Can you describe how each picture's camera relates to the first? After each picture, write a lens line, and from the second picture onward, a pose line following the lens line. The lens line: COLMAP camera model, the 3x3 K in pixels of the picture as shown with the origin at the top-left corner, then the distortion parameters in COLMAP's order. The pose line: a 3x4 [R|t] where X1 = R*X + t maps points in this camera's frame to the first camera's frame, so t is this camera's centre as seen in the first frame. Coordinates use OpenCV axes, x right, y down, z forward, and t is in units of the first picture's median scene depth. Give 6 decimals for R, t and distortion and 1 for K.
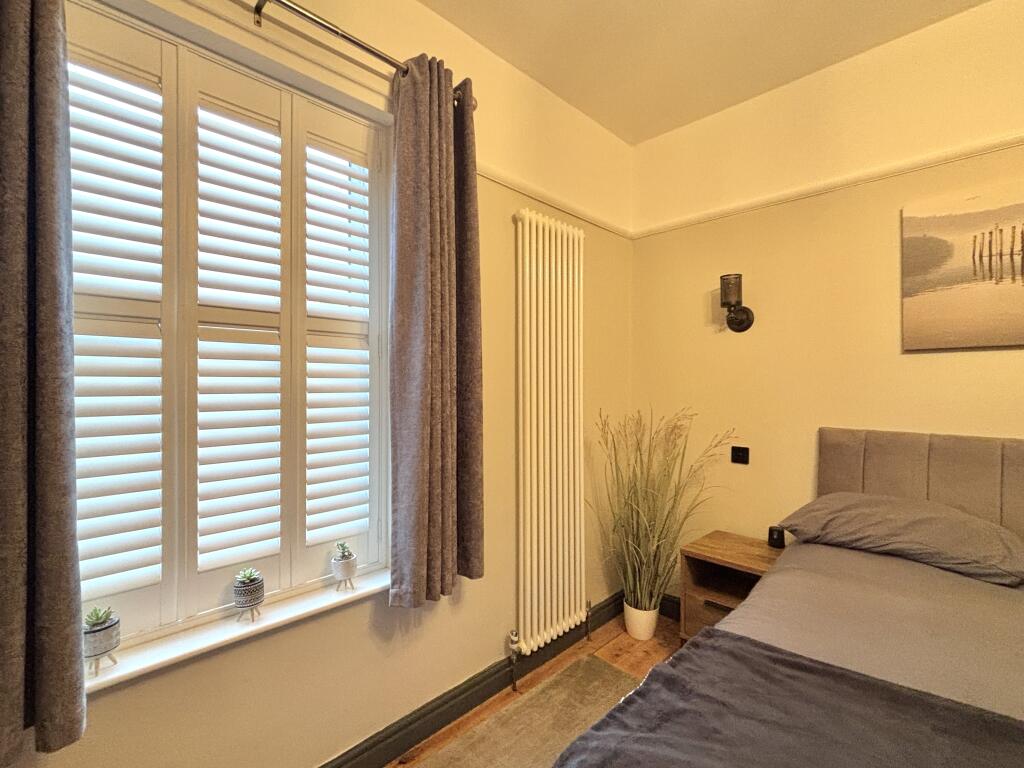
lens RADIAL K [[470.6, 0, 510.9], [0, 470.6, 381.9], [0, 0, 1]] dist [-0.001189, -0.000563]
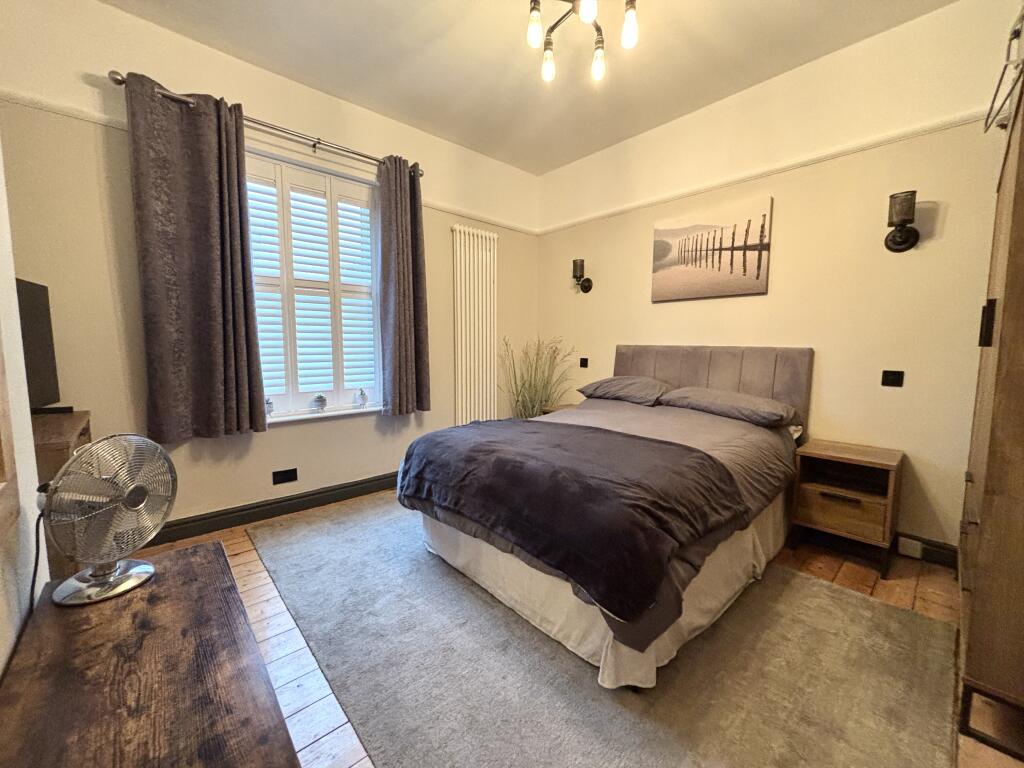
lens RADIAL K [[411.5, 0, 515.7], [0, 411.5, 385.9], [0, 0, 1]] dist [-0.000145, 0.000803]
pose [[0.998572, 0.011172, -0.052245, 0.454020], [-0.005633, 0.994457, 0.104996, 0.118643], [0.053128, -0.104552, 0.993099, -0.852327]]
